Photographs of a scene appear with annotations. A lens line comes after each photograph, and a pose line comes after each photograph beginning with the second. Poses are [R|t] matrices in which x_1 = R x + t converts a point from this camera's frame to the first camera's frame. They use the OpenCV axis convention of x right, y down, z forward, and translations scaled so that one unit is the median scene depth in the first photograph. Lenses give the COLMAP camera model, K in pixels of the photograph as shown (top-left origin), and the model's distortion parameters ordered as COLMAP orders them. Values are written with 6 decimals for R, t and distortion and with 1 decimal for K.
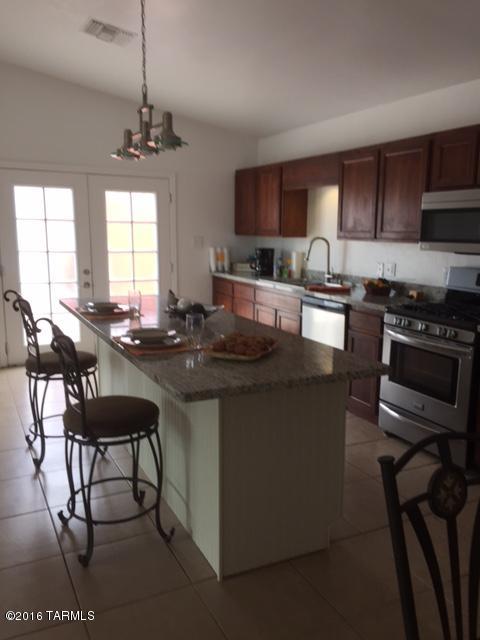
lens RADIAL K [[545.4, 0, 236.3], [0, 545.4, 317.1], [0, 0, 1]] dist [0.044063, 0.002227]
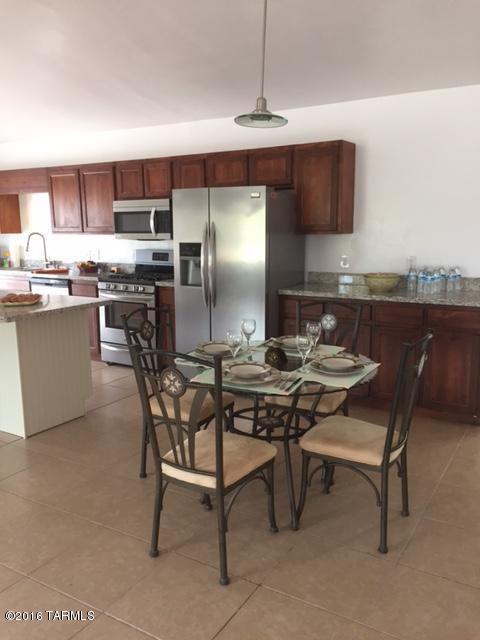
lens RADIAL K [[545.4, 0, 236.3], [0, 545.4, 317.1], [0, 0, 1]] dist [0.044063, 0.002227]
pose [[0.848320, -0.108749, 0.518196, -0.170734], [0.106173, 0.993741, 0.034735, 0.068550], [-0.518730, 0.025552, 0.854556, -0.413748]]
